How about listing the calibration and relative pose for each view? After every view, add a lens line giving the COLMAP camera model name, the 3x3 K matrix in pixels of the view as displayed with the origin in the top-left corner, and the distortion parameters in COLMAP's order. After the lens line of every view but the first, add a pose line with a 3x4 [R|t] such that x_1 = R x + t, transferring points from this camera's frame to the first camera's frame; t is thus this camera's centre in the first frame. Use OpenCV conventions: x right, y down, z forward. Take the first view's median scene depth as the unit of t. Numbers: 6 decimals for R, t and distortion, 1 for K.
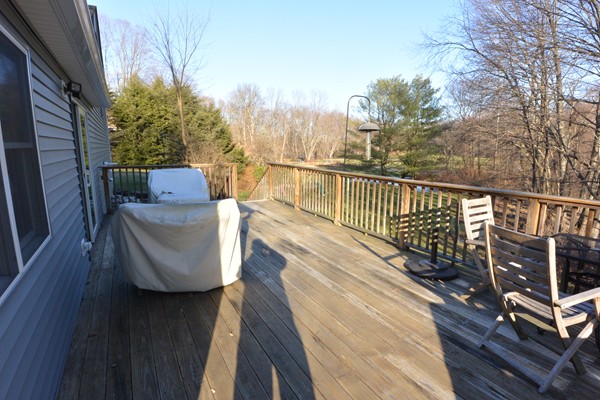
lens RADIAL K [[315.3, 0, 305.6], [0, 315.3, 199.7], [0, 0, 1]] dist [0.003694, -0.029945]
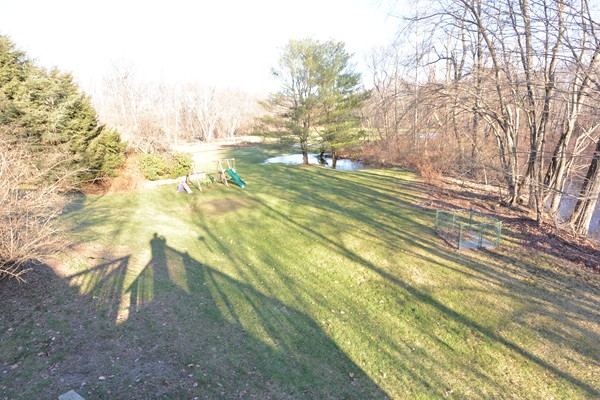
lens RADIAL K [[315.3, 0, 305.6], [0, 315.3, 199.7], [0, 0, 1]] dist [0.003694, -0.029945]
pose [[0.950379, -0.112093, 0.290197, -0.017349], [0.090766, 0.992153, 0.085983, -0.026548], [-0.297558, -0.055377, 0.953096, 0.161111]]
